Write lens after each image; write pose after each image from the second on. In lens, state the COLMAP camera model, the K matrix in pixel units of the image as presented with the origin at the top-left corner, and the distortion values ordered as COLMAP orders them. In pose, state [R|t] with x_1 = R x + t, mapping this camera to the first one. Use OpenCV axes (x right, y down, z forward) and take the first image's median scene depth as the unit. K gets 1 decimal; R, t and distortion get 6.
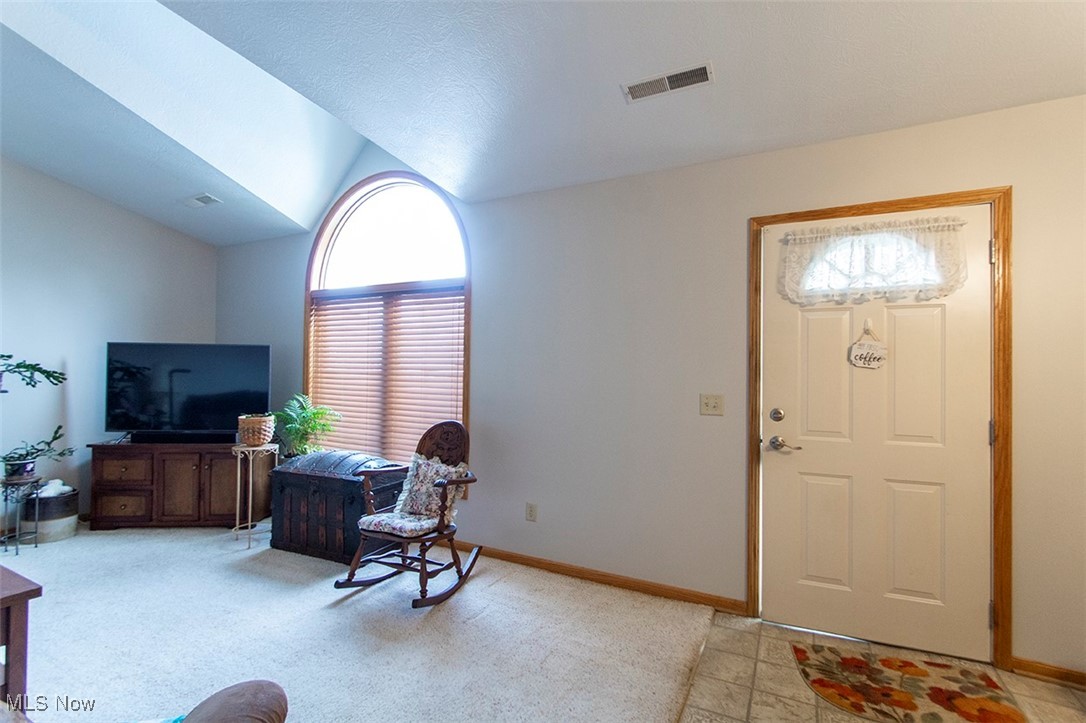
lens RADIAL K [[501.7, 0, 528.7], [0, 501.7, 366.3], [0, 0, 1]] dist [0.002403, 0.000381]
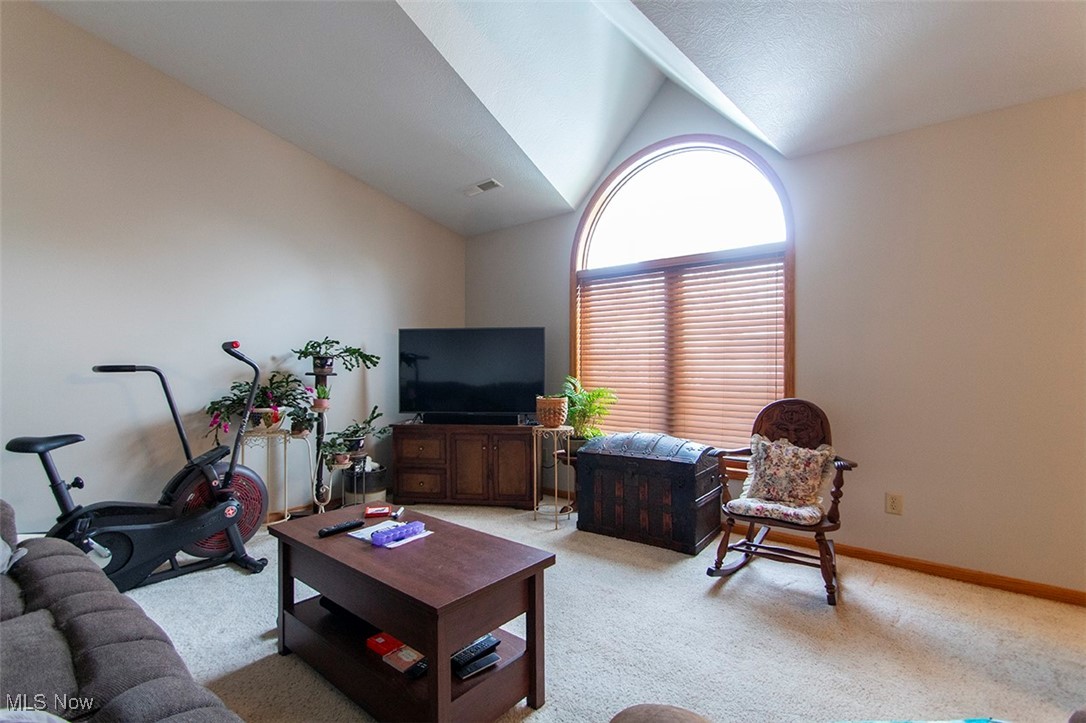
lens RADIAL K [[503.1, 0, 528.1], [0, 503.1, 367.7], [0, 0, 1]] dist [-0.001076, -0.000344]
pose [[0.977158, -0.016085, -0.211903, -0.373918], [0.018678, 0.999773, 0.010236, 0.030260], [0.211691, -0.013960, 0.977237, 0.018557]]
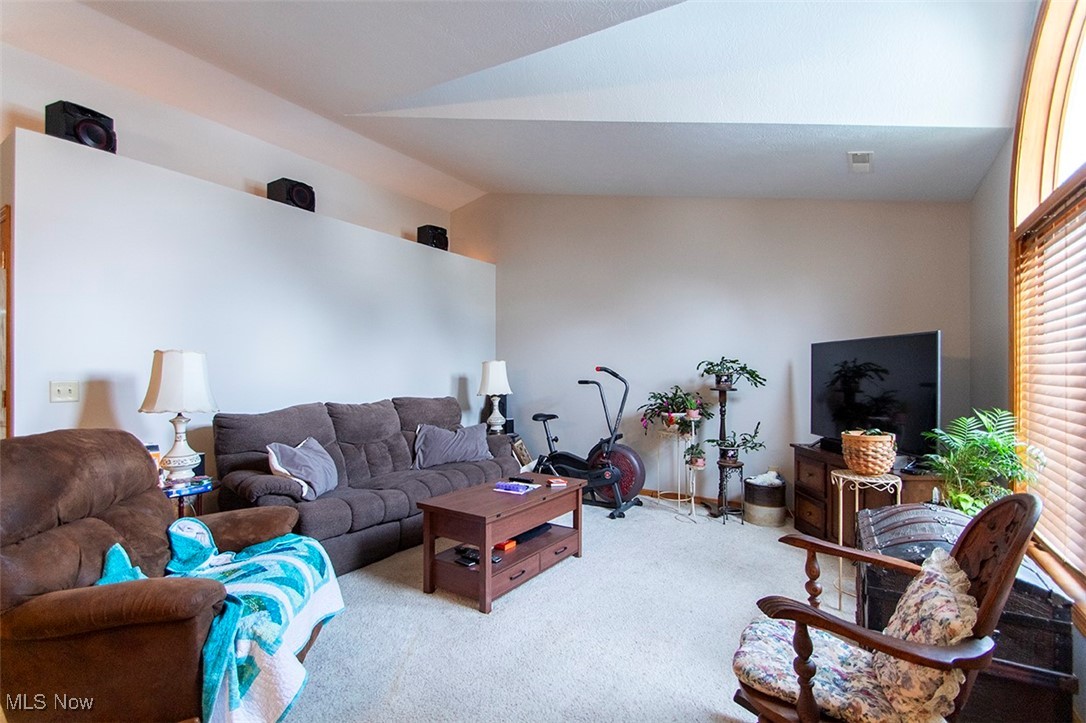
lens RADIAL K [[503.1, 0, 528.1], [0, 503.1, 367.7], [0, 0, 1]] dist [-0.001076, -0.000344]
pose [[-0.103118, -0.019563, -0.994477, 0.220635], [0.008929, 0.999748, -0.020592, 0.016022], [0.994629, -0.011003, -0.102918, 0.588352]]
